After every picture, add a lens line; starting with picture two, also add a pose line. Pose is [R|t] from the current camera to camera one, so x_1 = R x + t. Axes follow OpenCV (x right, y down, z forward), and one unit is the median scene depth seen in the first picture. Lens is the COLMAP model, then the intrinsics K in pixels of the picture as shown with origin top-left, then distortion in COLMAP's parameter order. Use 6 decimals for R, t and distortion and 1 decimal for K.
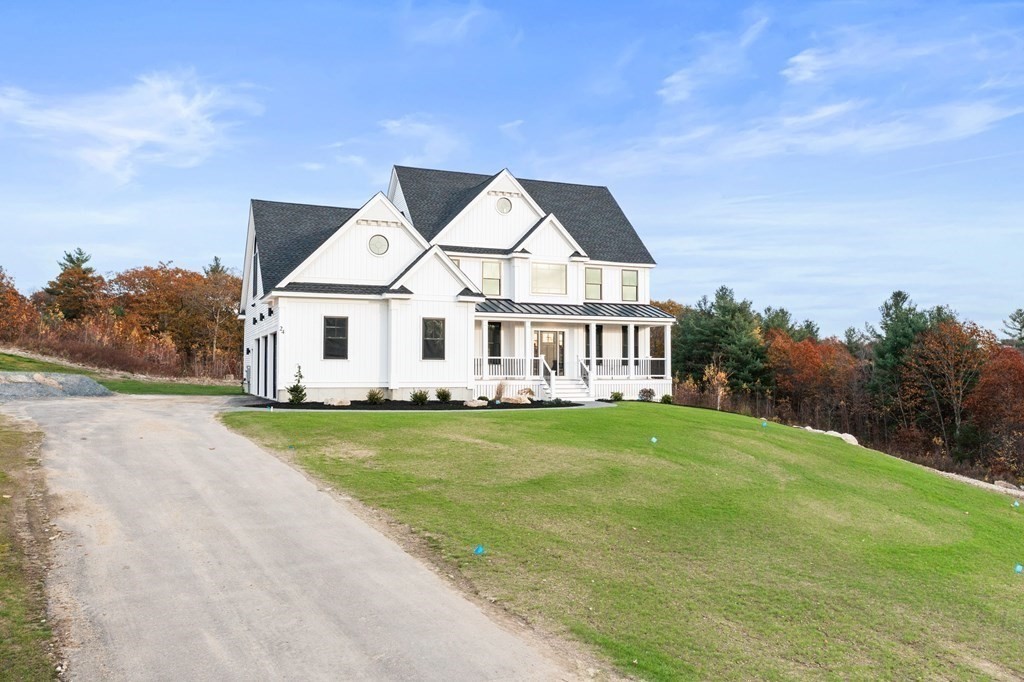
lens RADIAL K [[817.8, 0, 507.4], [0, 817.8, 342.5], [0, 0, 1]] dist [-0.019287, 0.005517]
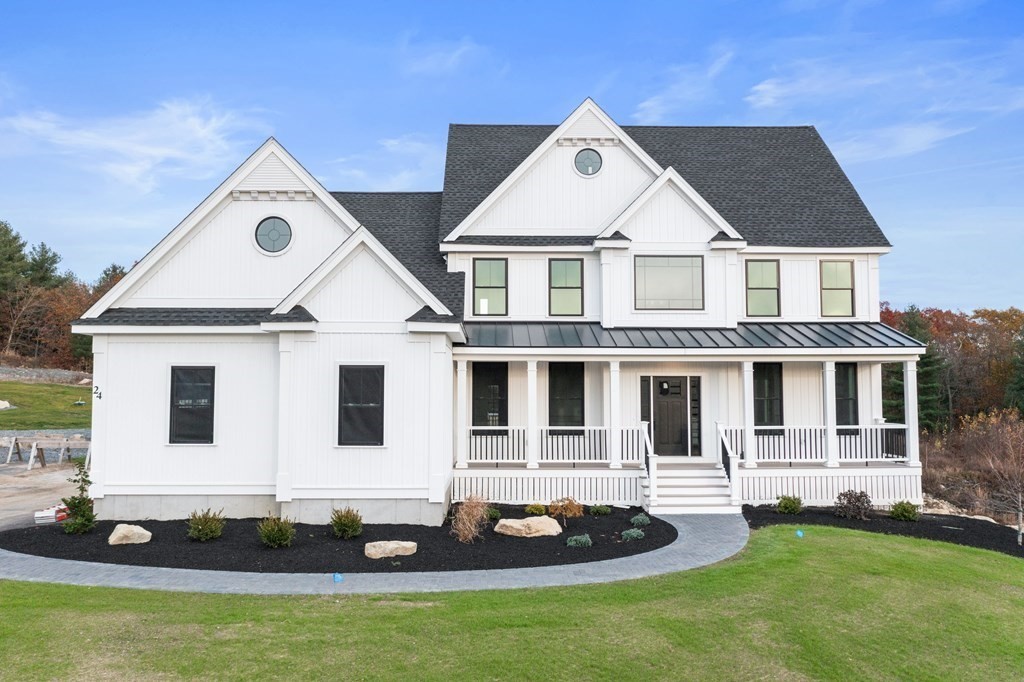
lens RADIAL K [[817.8, 0, 512.1], [0, 817.8, 337.4], [0, 0, 1]] dist [-0.019287, 0.005517]
pose [[0.930562, -0.025908, -0.365216, 0.152707], [0.014907, 0.999347, -0.032911, -0.023188], [0.365830, 0.025181, 0.930341, 0.432518]]
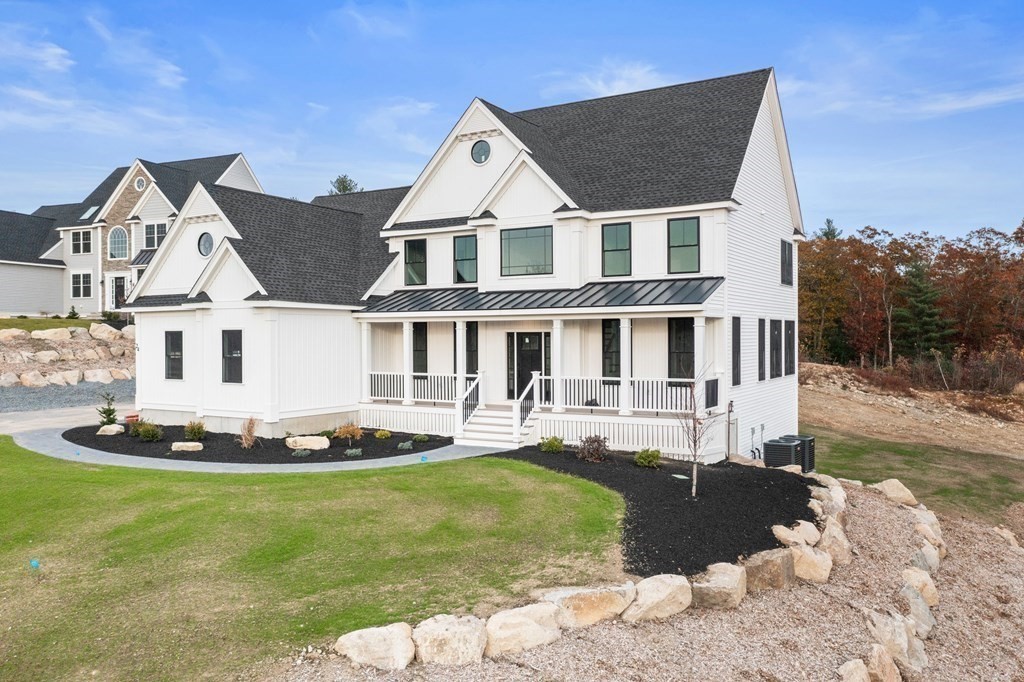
lens RADIAL K [[817.8, 0, 520.4], [0, 817.8, 344.4], [0, 0, 1]] dist [-0.019287, 0.005517]
pose [[0.598260, -0.003575, -0.801294, 0.558505], [0.032751, 0.999264, 0.019994, -0.017275], [0.800632, -0.038205, 0.597936, 0.597229]]
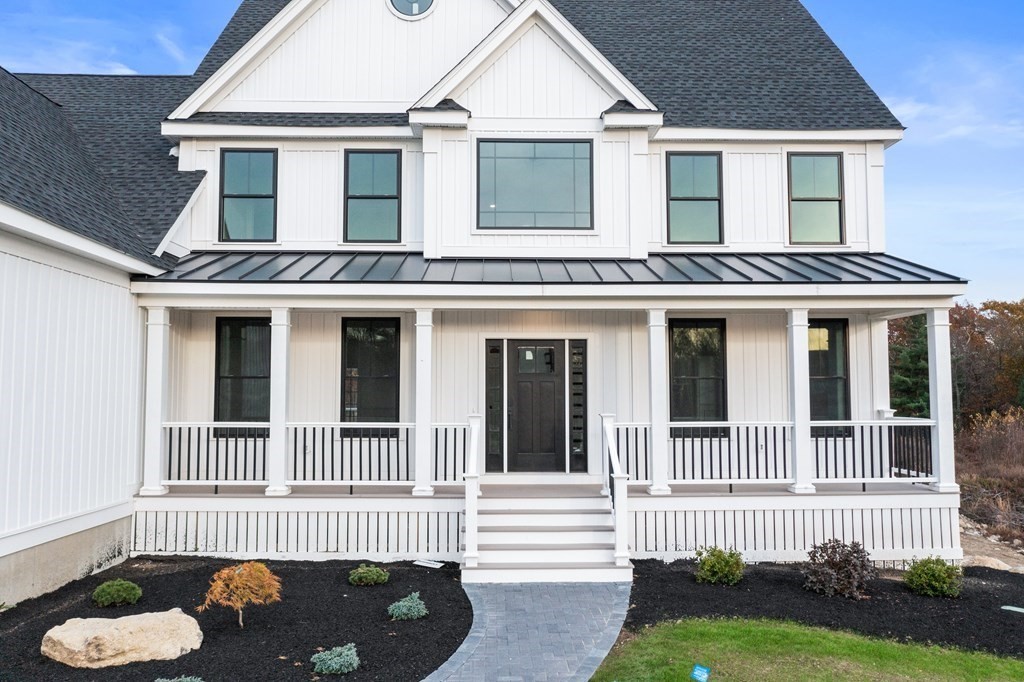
lens RADIAL K [[817.8, 0, 513.9], [0, 817.8, 339.2], [0, 0, 1]] dist [-0.019287, 0.005517]
pose [[0.930640, -0.027040, -0.364935, 0.162303], [0.016347, 0.999343, -0.032361, -0.003007], [0.365570, 0.024151, 0.930471, 0.673621]]
